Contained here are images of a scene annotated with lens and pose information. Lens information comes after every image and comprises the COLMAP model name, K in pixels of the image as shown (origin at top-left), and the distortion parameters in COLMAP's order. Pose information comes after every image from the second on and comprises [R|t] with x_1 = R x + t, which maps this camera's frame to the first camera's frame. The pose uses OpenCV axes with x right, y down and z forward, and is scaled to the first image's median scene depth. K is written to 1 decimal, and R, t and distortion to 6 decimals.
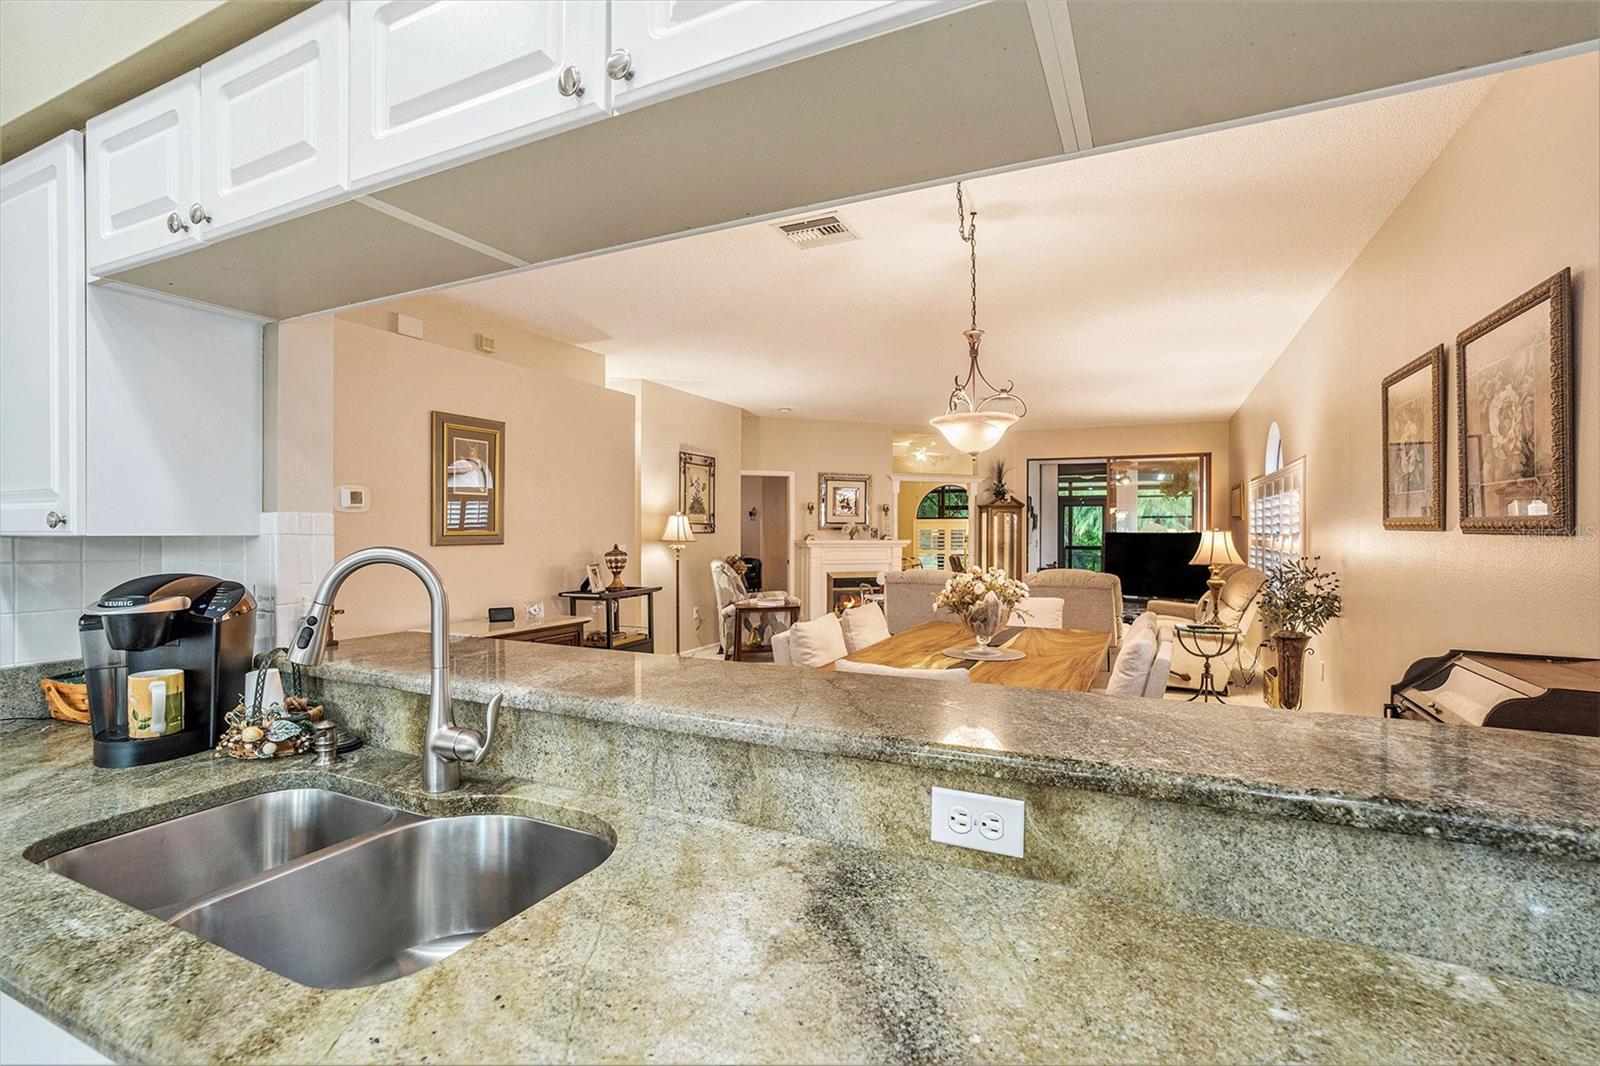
lens RADIAL K [[737.9, 0, 802.4], [0, 737.9, 532.0], [0, 0, 1]] dist [-0.035611, 0.018225]
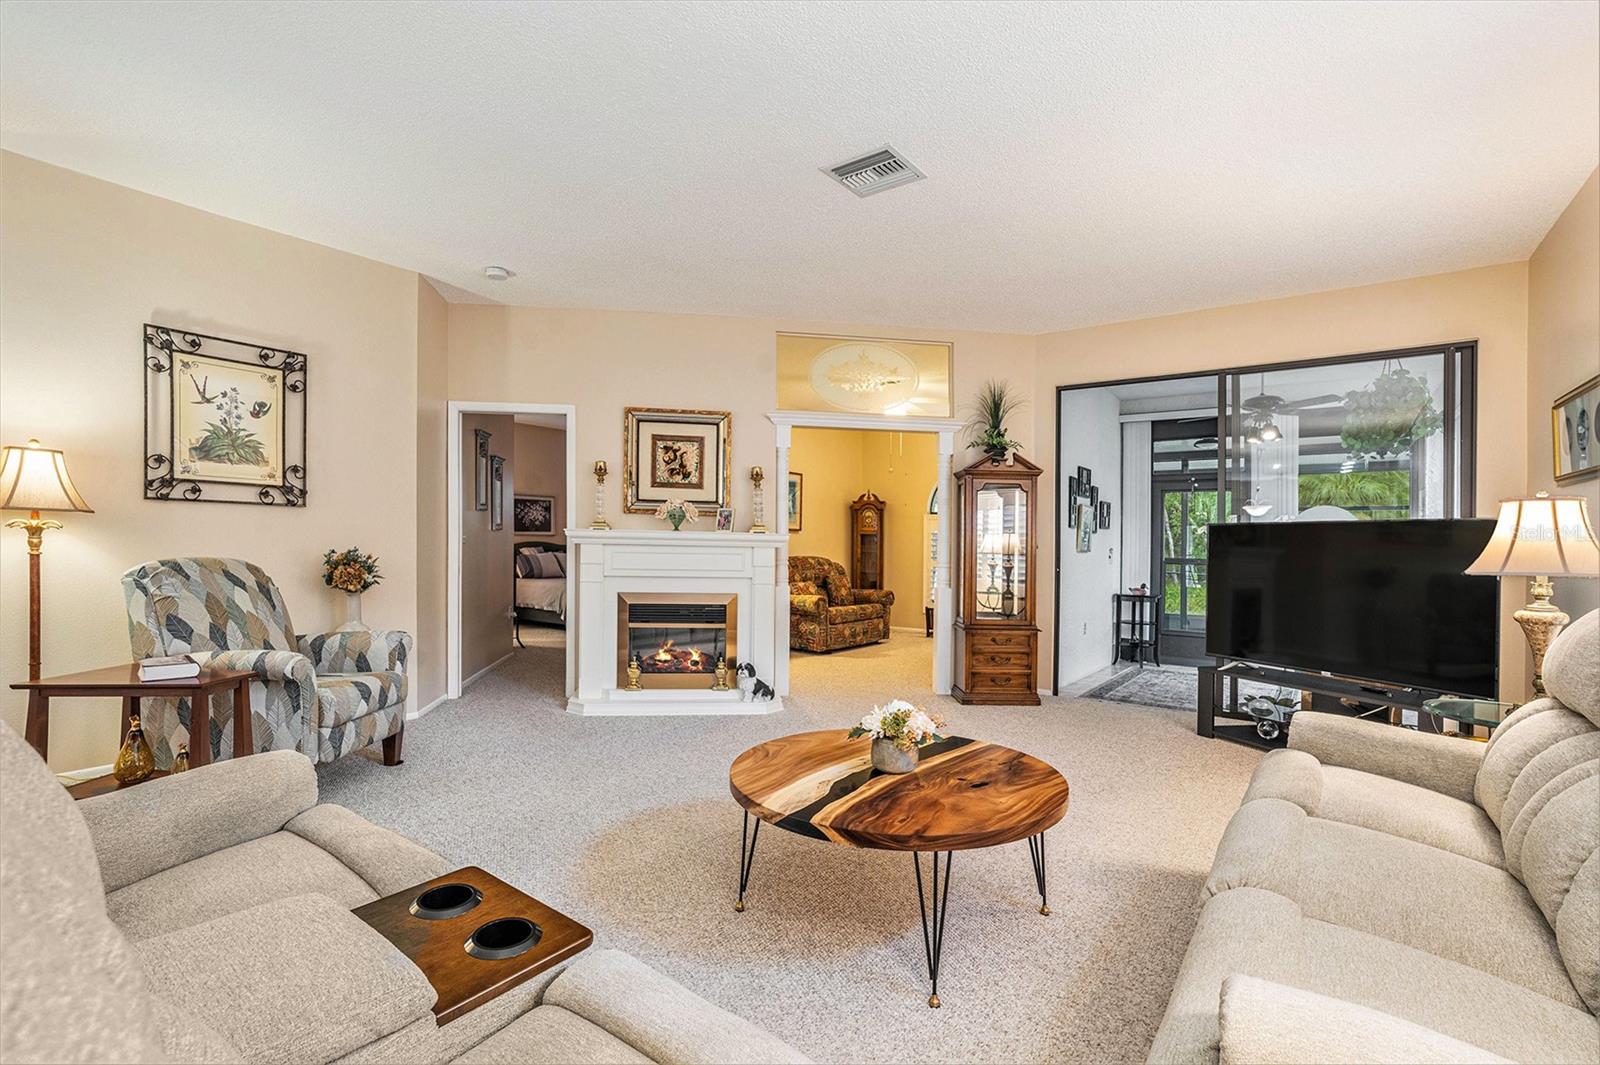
lens RADIAL K [[737.9, 0, 783.3], [0, 737.9, 524.5], [0, 0, 1]] dist [-0.035611, 0.018225]
pose [[0.979001, 0.009502, -0.203634, 0.304540], [-0.015204, 0.999534, -0.026452, 0.021786], [0.203288, 0.028992, 0.978690, 0.619763]]
